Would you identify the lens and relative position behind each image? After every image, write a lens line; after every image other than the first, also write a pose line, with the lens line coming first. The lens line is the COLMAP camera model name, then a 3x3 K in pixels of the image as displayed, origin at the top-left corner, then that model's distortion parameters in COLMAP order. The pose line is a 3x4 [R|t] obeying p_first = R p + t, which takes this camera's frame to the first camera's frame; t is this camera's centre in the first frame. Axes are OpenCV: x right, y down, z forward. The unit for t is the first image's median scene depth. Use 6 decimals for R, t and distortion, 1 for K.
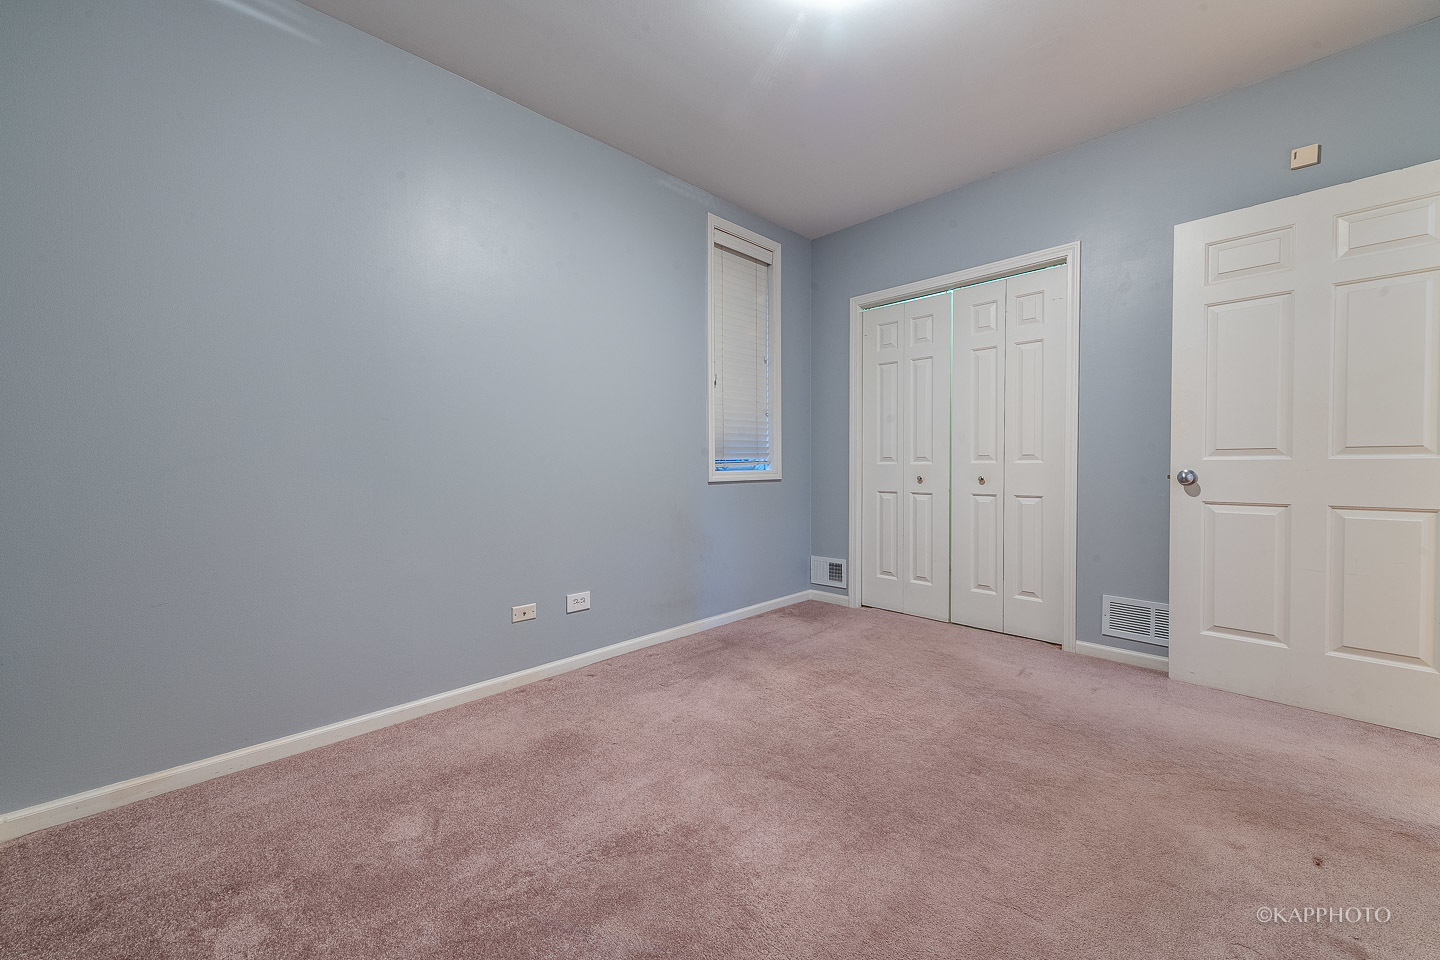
lens RADIAL K [[562.9, 0, 717.7], [0, 562.9, 482.7], [0, 0, 1]] dist [0.001042, -0.000147]
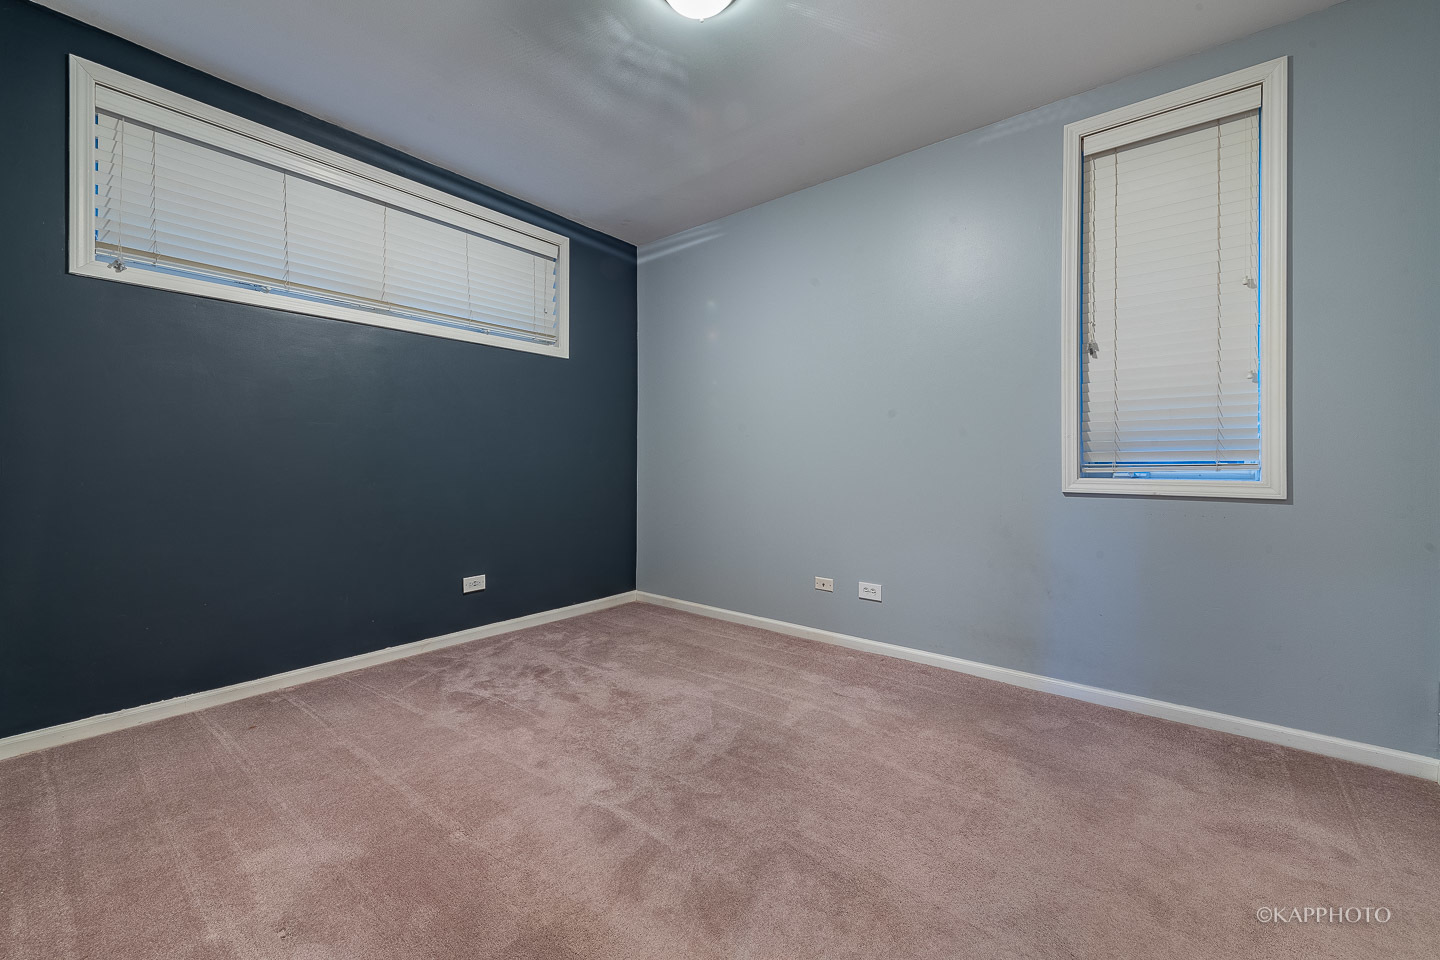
lens RADIAL K [[562.9, 0, 719.7], [0, 562.9, 471.5], [0, 0, 1]] dist [0.001042, -0.000147]
pose [[0.102485, 0.021729, -0.994497, 0.722405], [-0.037373, 0.999140, 0.017979, -0.027216], [0.994032, 0.035325, 0.103209, 0.524791]]
